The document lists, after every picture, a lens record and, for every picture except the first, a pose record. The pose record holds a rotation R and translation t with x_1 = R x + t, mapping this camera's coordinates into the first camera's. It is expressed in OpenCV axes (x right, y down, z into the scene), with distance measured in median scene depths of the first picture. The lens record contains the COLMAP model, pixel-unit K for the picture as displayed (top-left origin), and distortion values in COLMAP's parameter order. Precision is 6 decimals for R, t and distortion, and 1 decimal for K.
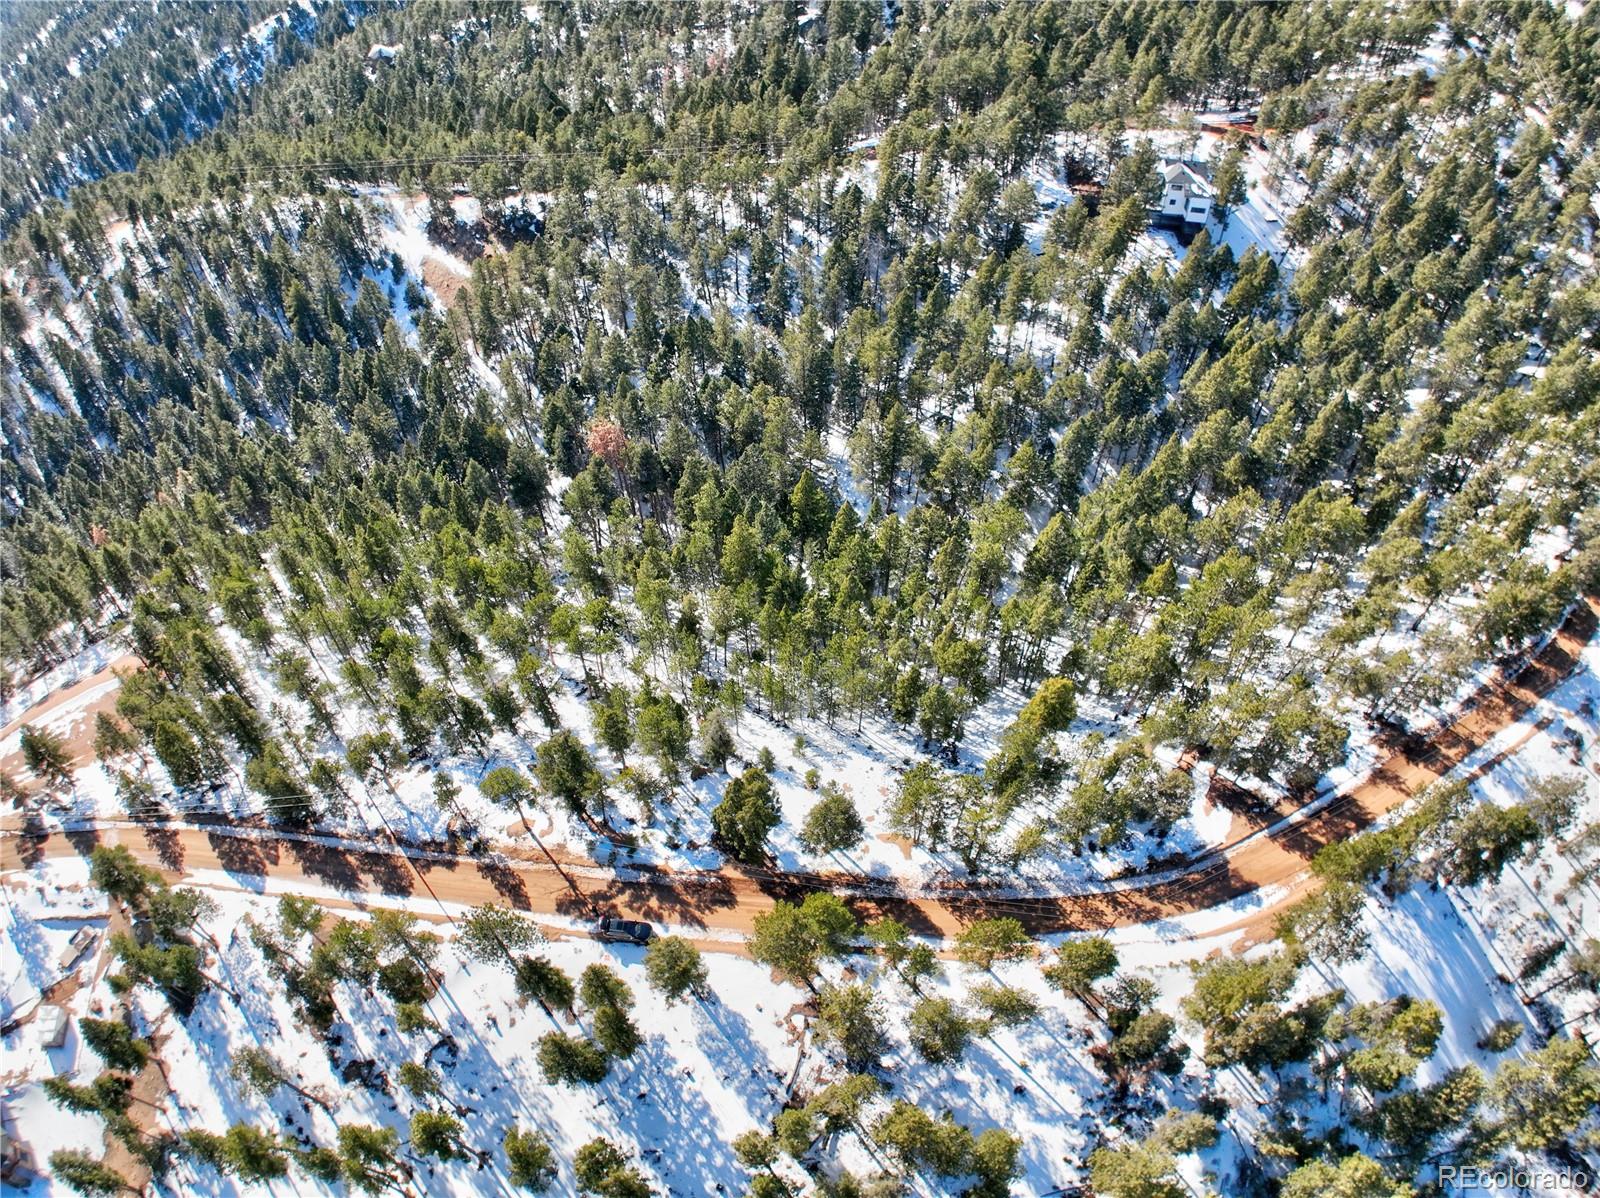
lens RADIAL K [[993.2, 0, 801.4], [0, 993.2, 596.3], [0, 0, 1]] dist [-0.181522, 0.029575]
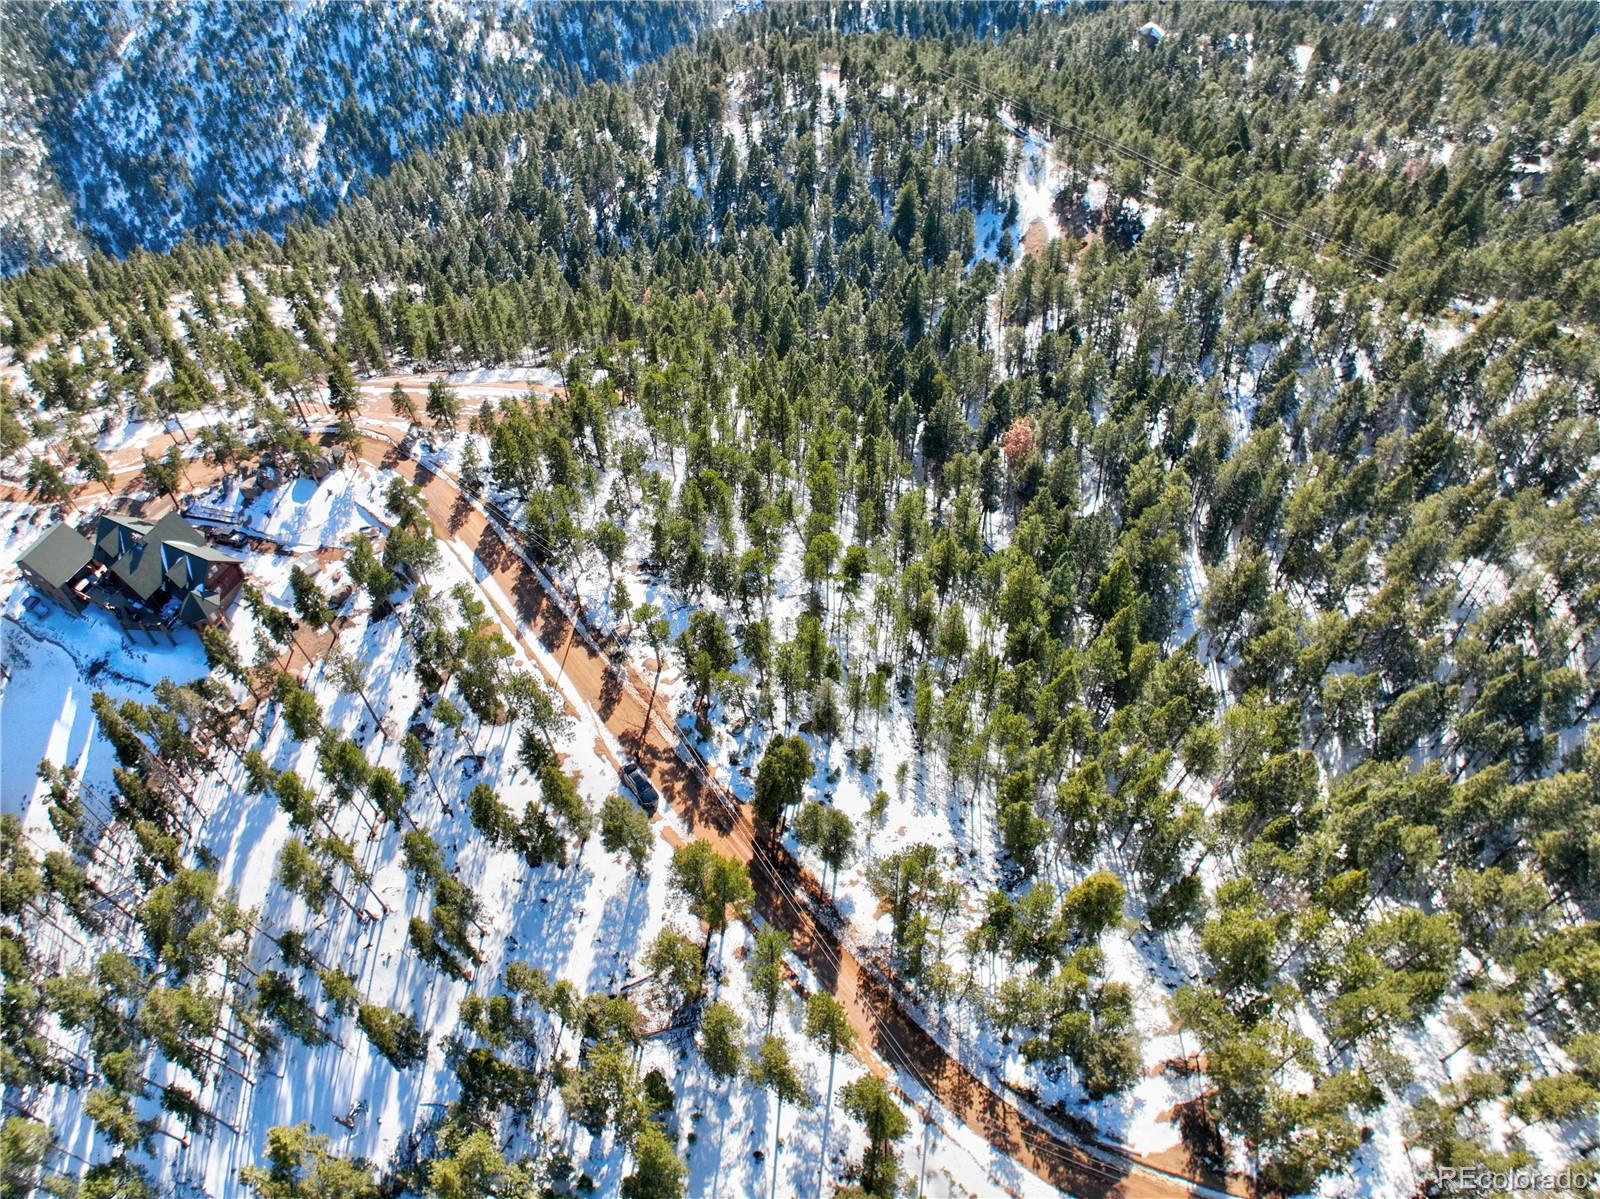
lens RADIAL K [[993.2, 0, 801.4], [0, 993.2, 596.8], [0, 0, 1]] dist [-0.181522, 0.029575]
pose [[0.678950, 0.544989, -0.491949, 0.336643], [-0.540904, 0.824388, 0.166755, -0.106688], [0.496436, 0.152879, 0.854505, 0.087823]]
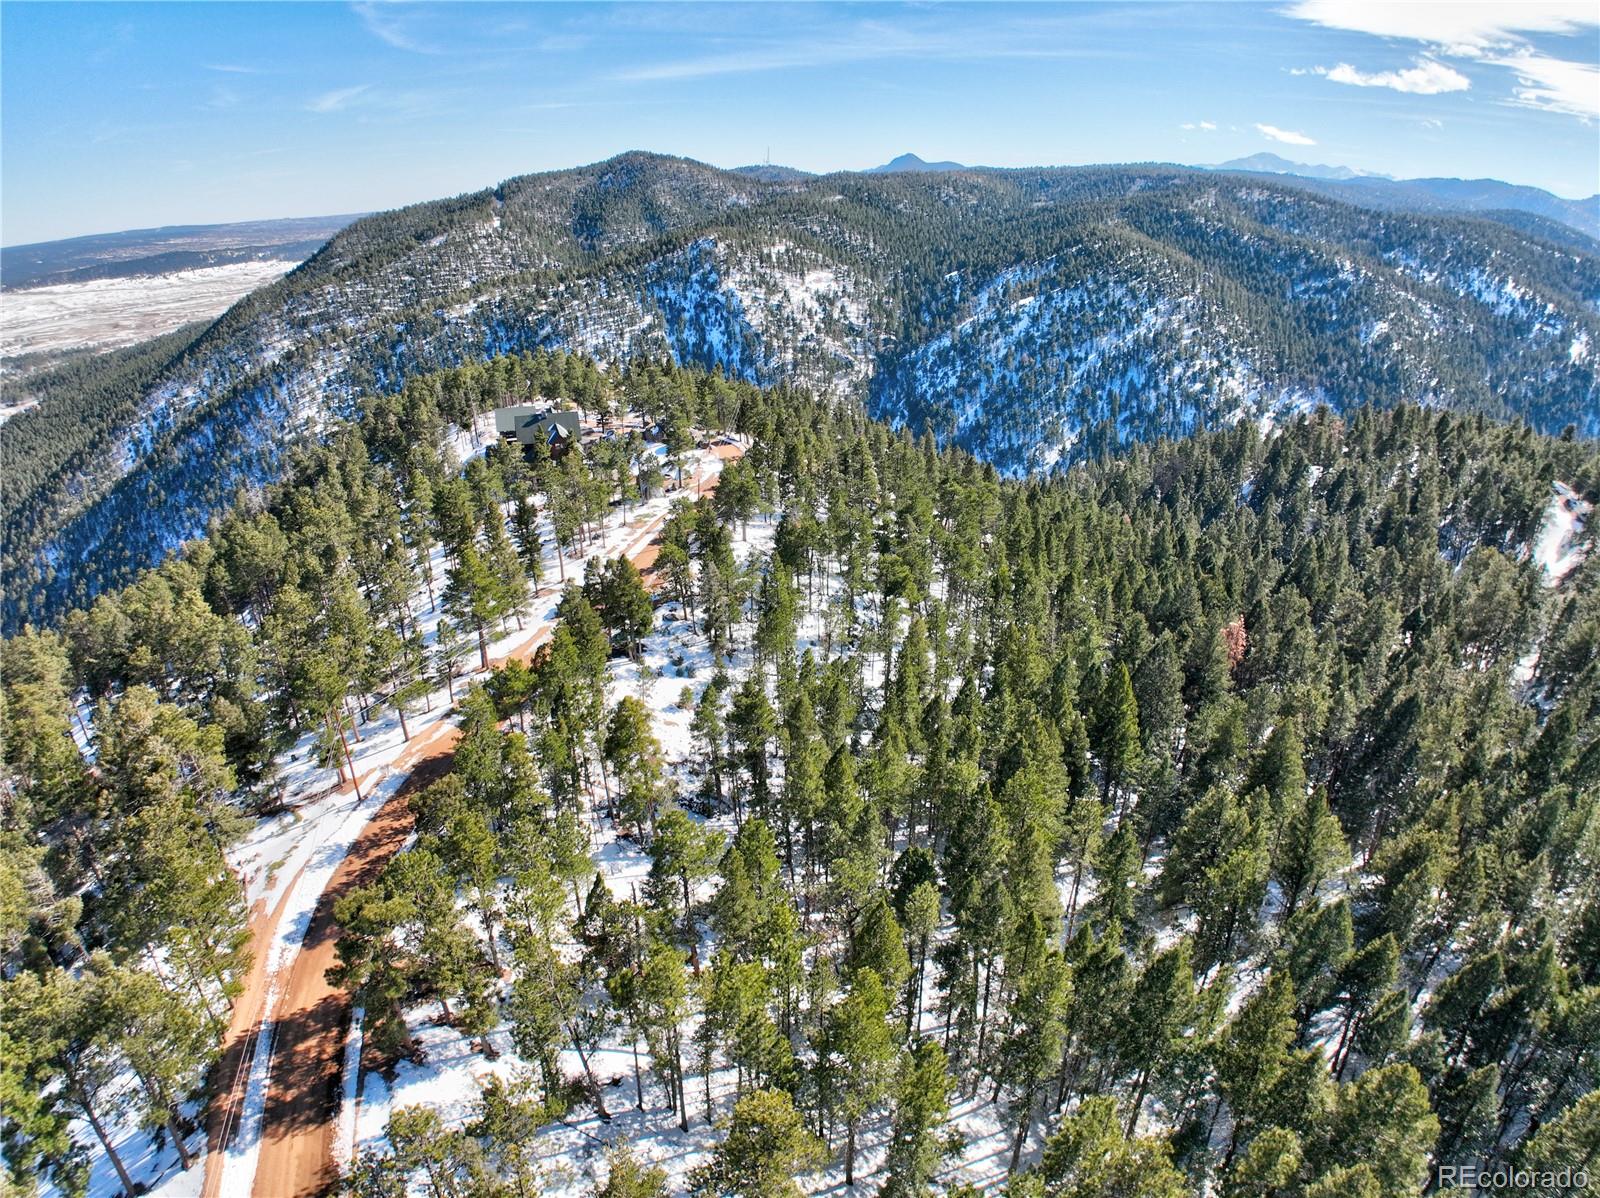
lens RADIAL K [[993.2, 0, 801.4], [0, 993.2, 596.3], [0, 0, 1]] dist [-0.181522, 0.029575]
pose [[-0.120986, 0.400908, -0.908094, 0.823832], [-0.737626, 0.575882, 0.352517, -0.286766], [0.664282, 0.712483, 0.226047, 0.799164]]
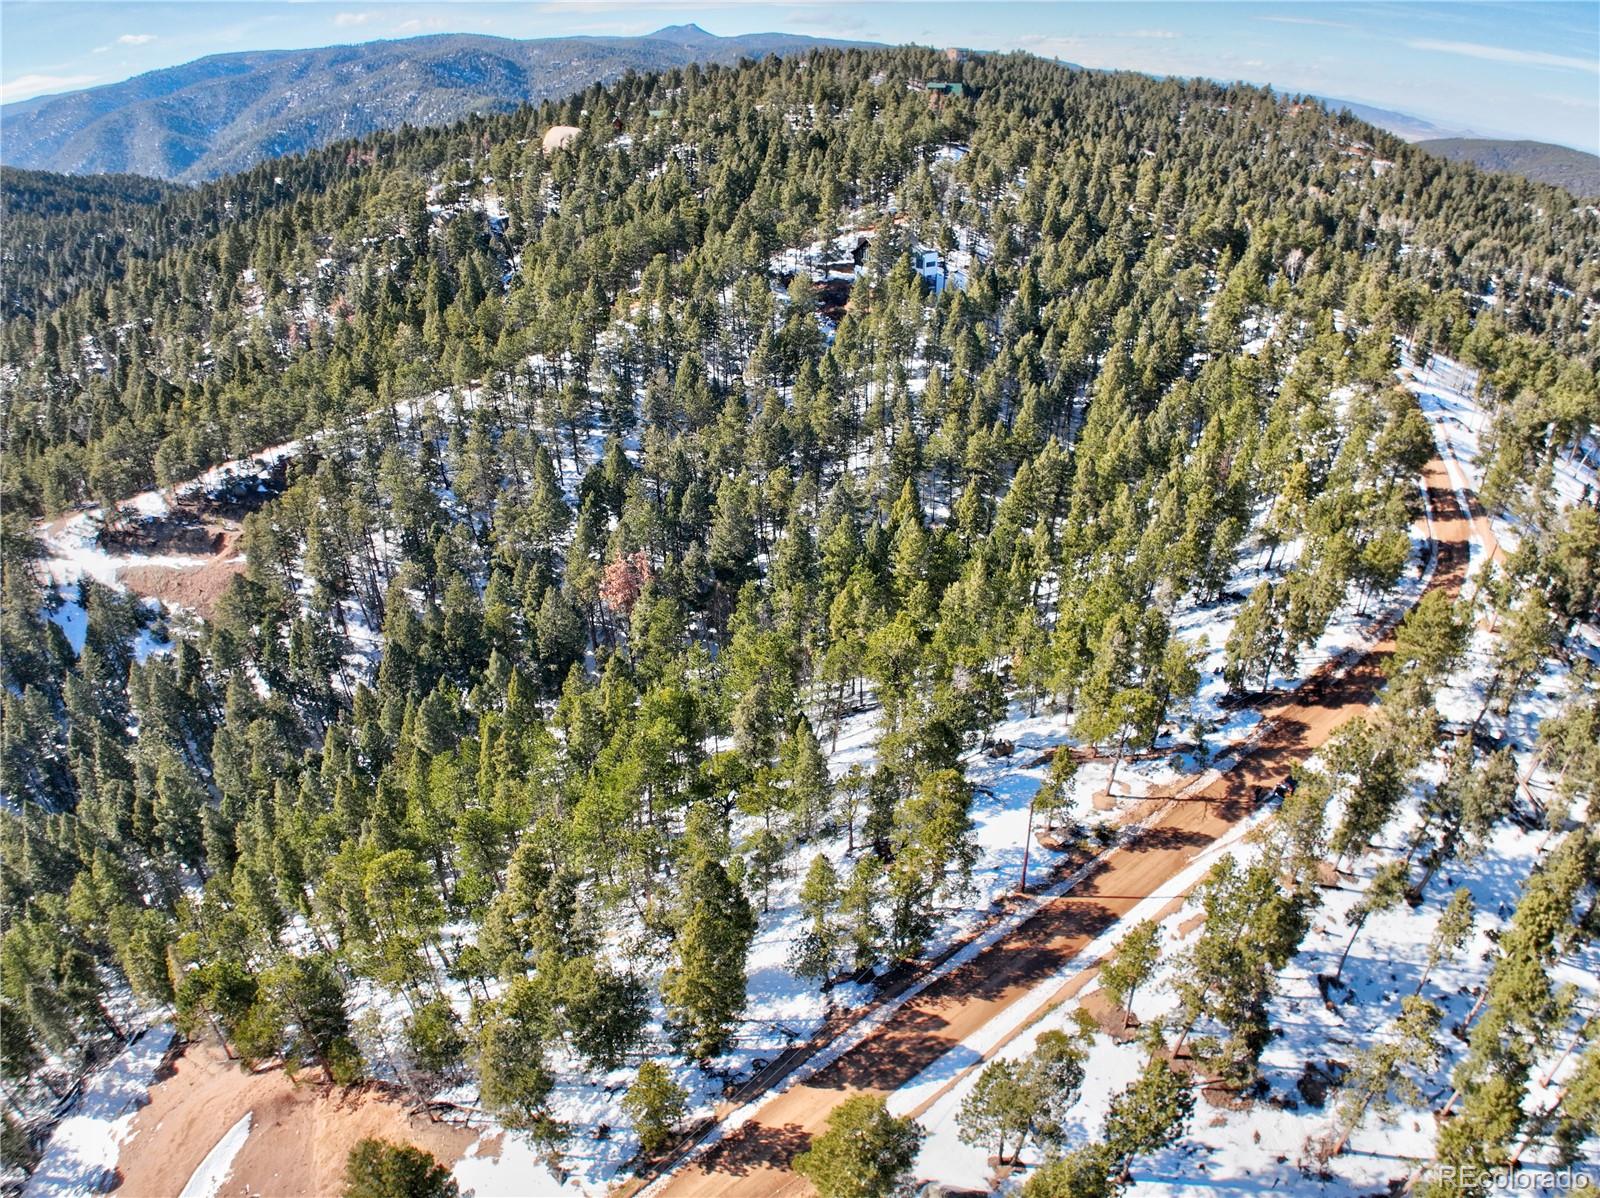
lens RADIAL K [[993.2, 0, 801.4], [0, 993.2, 596.3], [0, 0, 1]] dist [-0.181522, 0.029575]
pose [[0.738358, -0.329516, 0.588427, -0.869470], [0.502106, 0.851085, -0.153440, 0.088607], [-0.450240, 0.408747, 0.793857, 0.391697]]
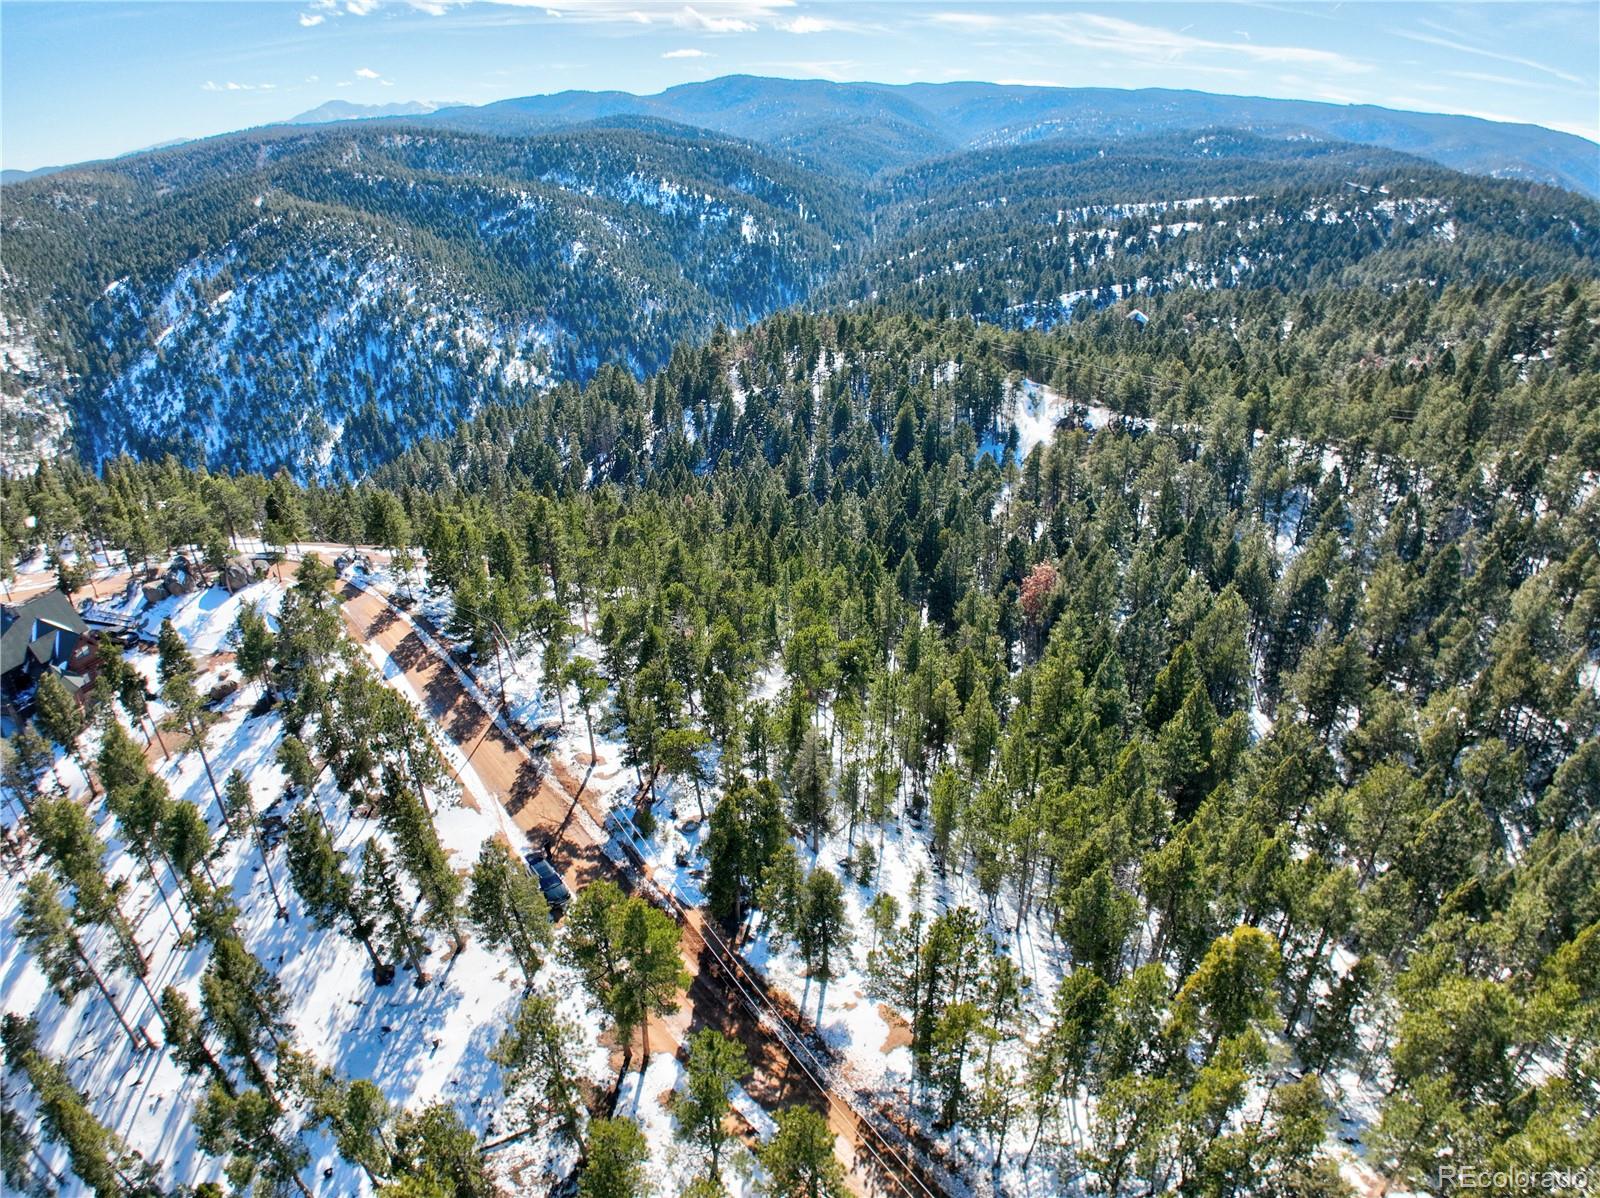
lens RADIAL K [[993.2, 0, 801.4], [0, 993.2, 596.3], [0, 0, 1]] dist [-0.181522, 0.029575]
pose [[0.673702, 0.333022, -0.659714, 0.350860], [-0.550009, 0.822185, -0.146634, 0.139734], [0.493574, 0.461636, 0.737073, 0.374690]]
